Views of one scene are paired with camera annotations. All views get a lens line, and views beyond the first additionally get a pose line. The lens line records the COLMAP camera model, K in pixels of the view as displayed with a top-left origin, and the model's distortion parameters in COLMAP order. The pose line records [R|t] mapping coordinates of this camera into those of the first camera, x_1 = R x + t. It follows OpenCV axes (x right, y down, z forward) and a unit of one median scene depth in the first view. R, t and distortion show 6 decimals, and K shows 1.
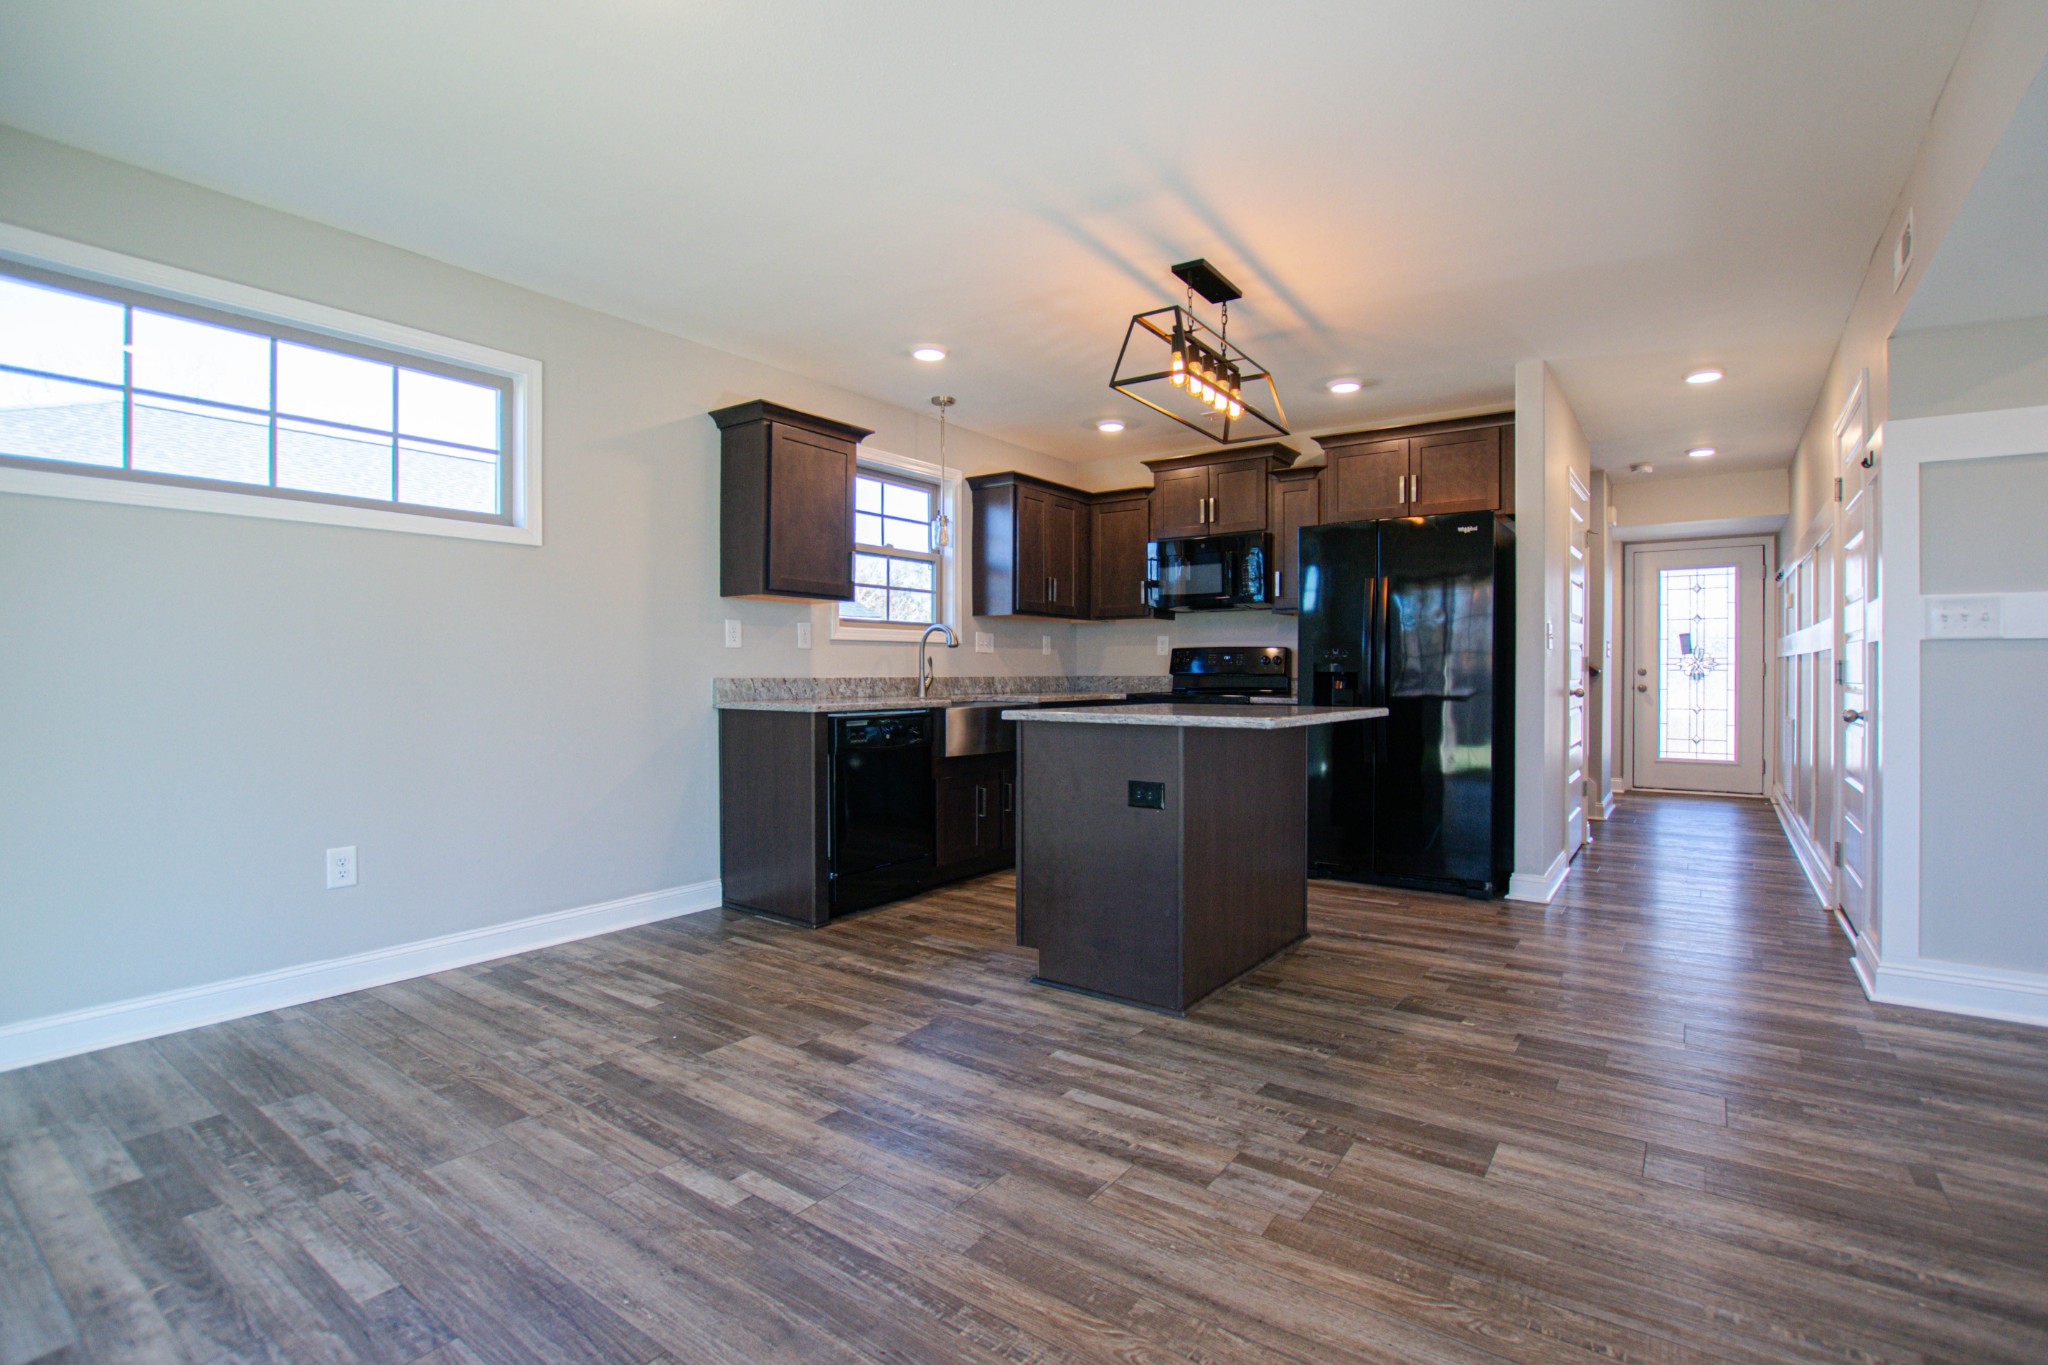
lens RADIAL K [[949.2, 0, 1024.0], [0, 949.2, 682.5], [0, 0, 1]] dist [-0.029931, 0.000427]
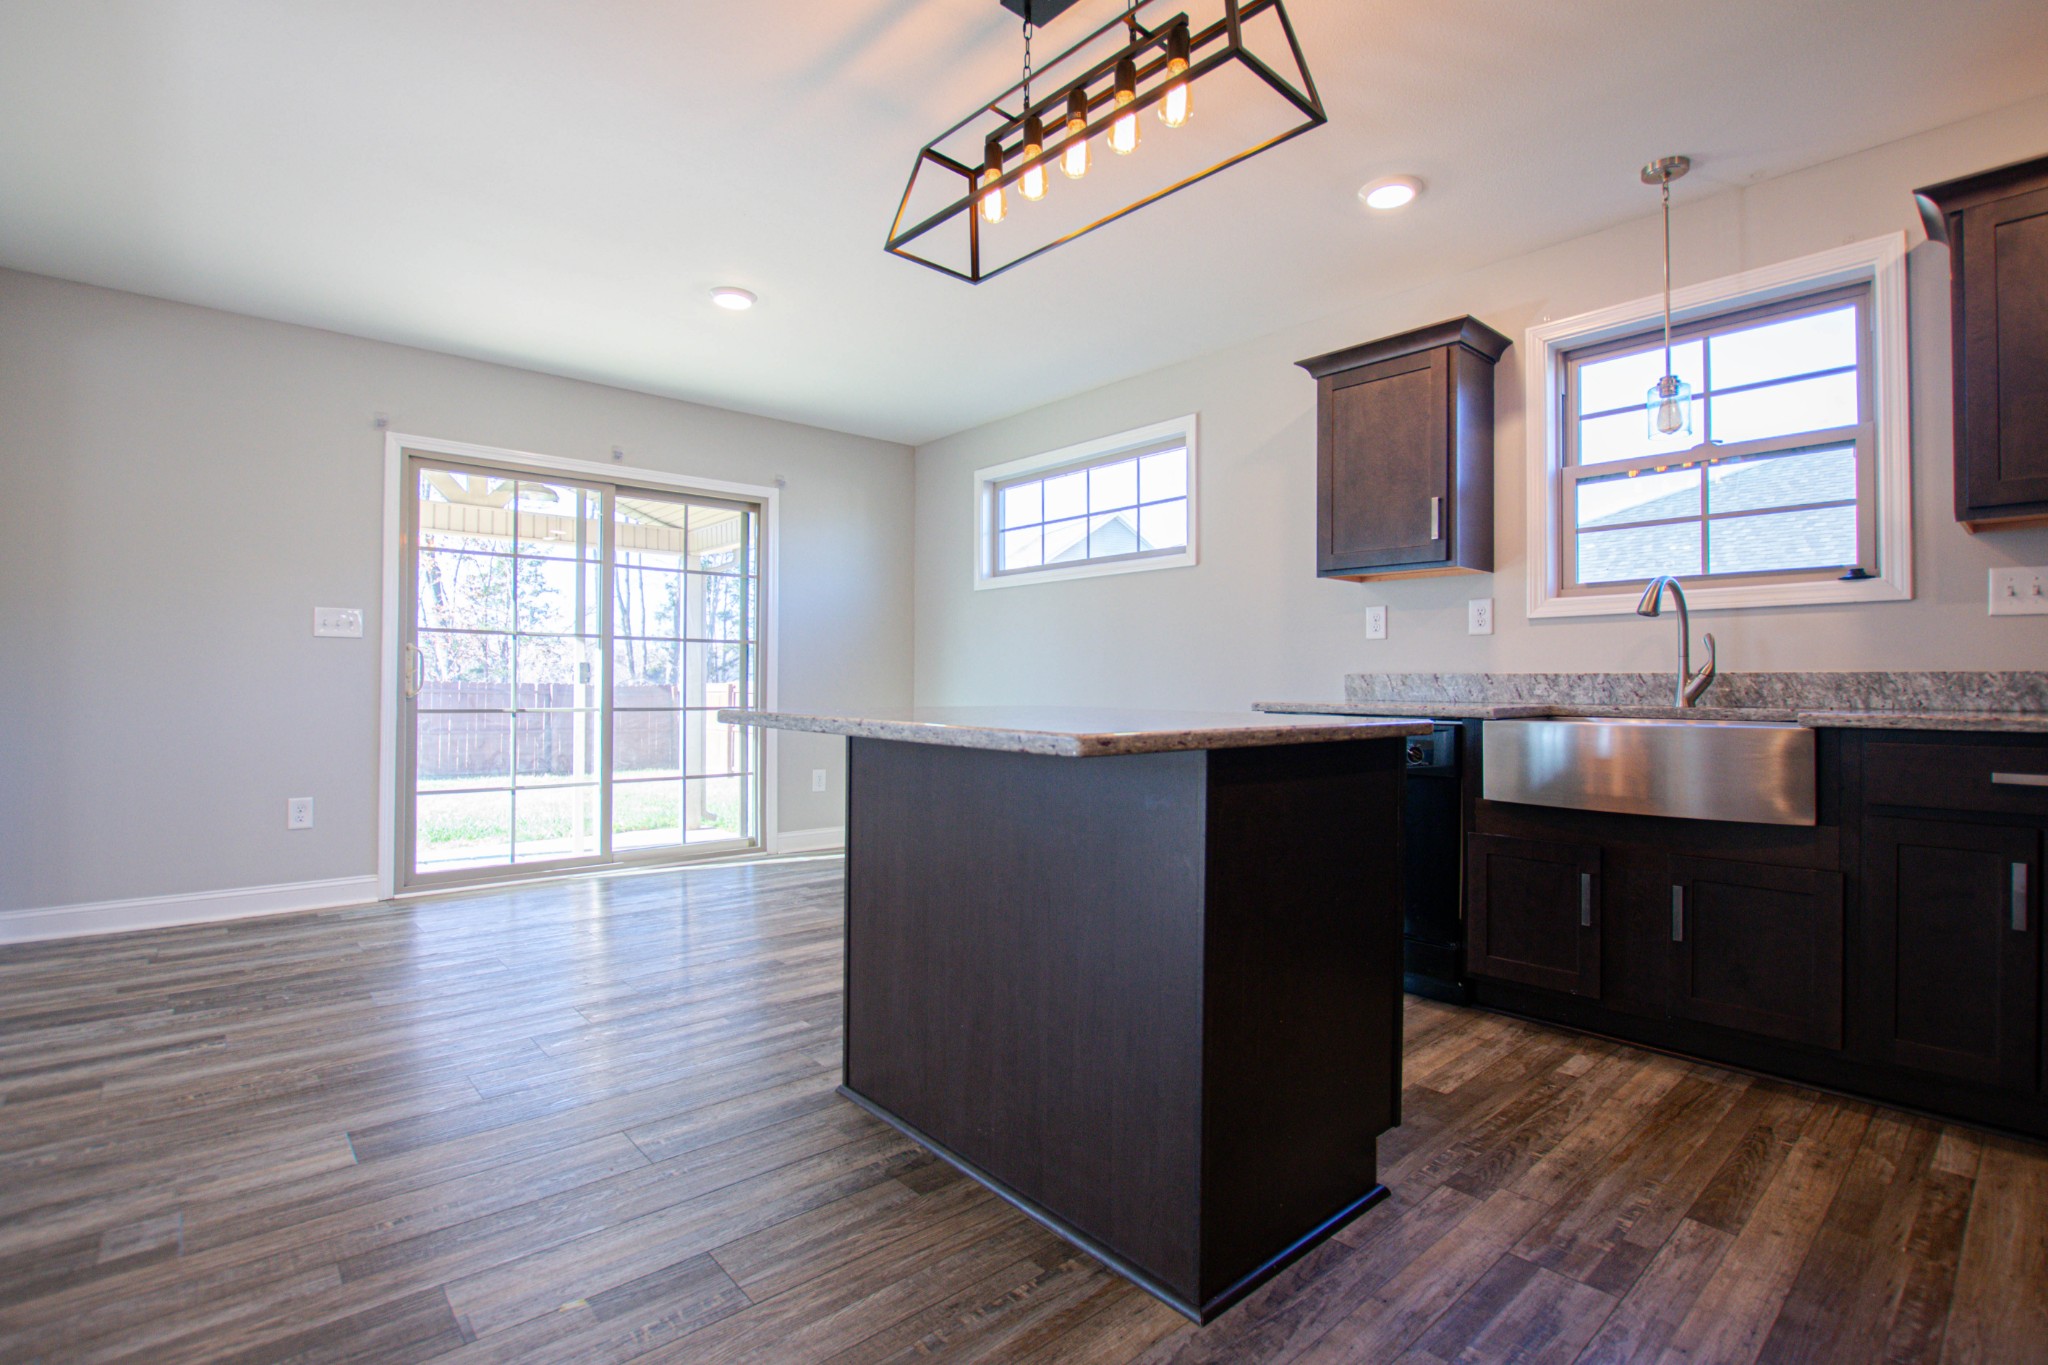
lens RADIAL K [[953.2, 0, 1032.9], [0, 953.2, 678.8], [0, 0, 1]] dist [-0.028809, 0.000912]
pose [[-0.216528, -0.006990, -0.976251, 0.738324], [-0.015828, 0.999868, -0.003648, 0.009148], [0.976148, 0.014662, -0.216611, 1.079682]]
